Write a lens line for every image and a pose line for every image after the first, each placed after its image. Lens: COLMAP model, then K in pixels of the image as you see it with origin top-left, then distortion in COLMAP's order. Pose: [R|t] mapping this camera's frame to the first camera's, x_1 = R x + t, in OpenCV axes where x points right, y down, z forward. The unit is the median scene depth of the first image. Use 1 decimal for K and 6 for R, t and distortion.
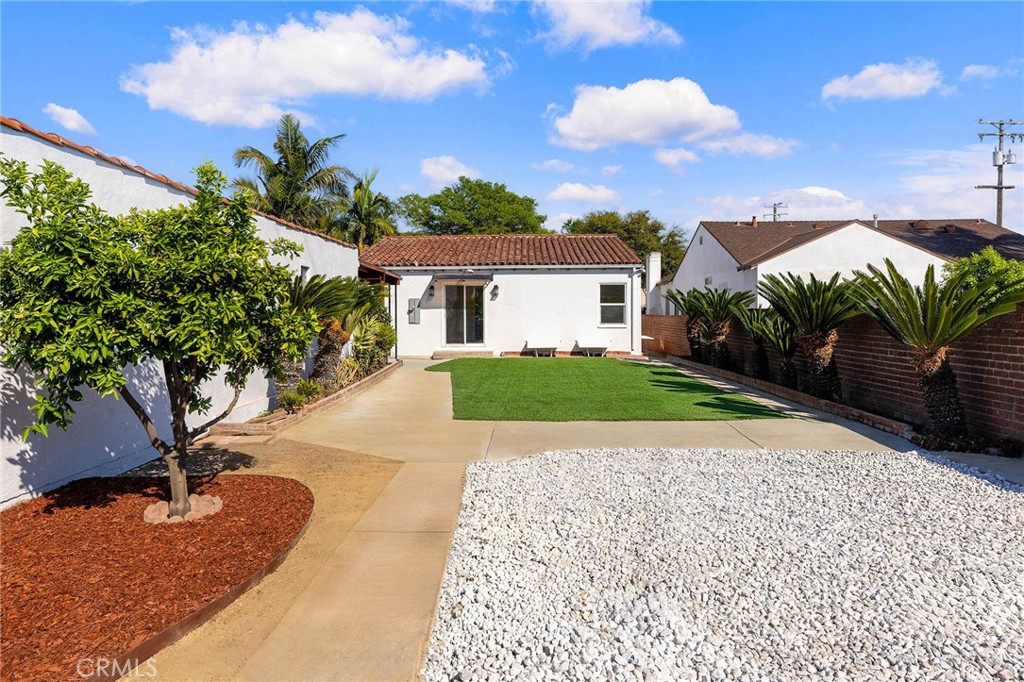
lens RADIAL K [[630.4, 0, 512.0], [0, 630.4, 341.0], [0, 0, 1]] dist [-0.001223, -0.000477]
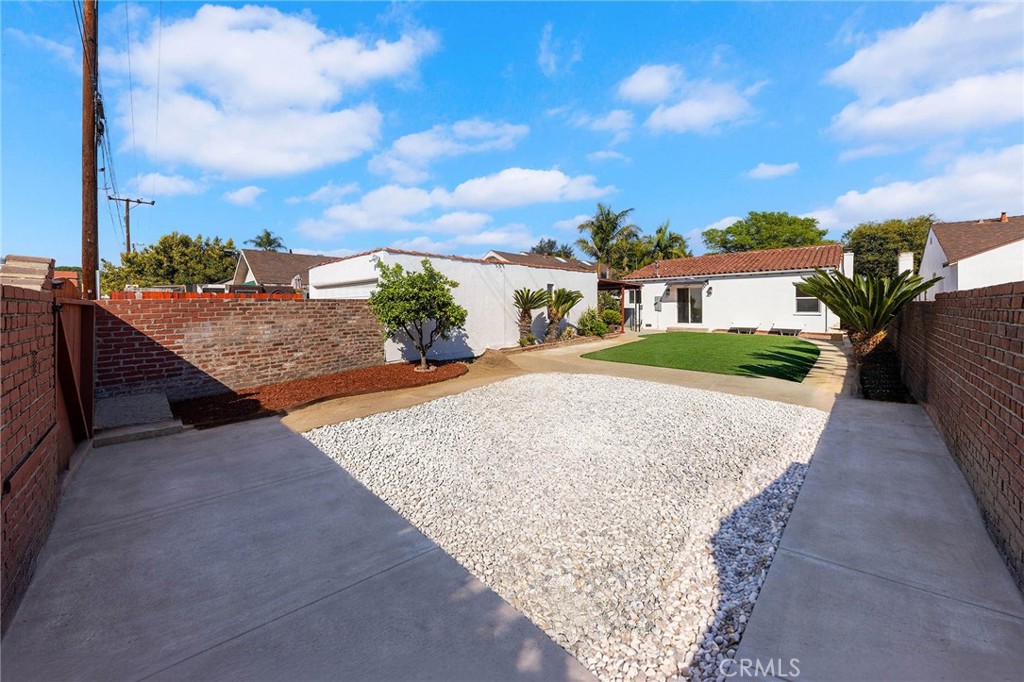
lens RADIAL K [[365.8, 0, 512.2], [0, 365.8, 309.4], [0, 0, 1]] dist [0.000209, -0.000011]
pose [[0.728574, 0.006495, -0.684936, 0.240607], [-0.026152, 0.999490, -0.018341, -0.002211], [0.684468, 0.031275, 0.728372, -0.009501]]
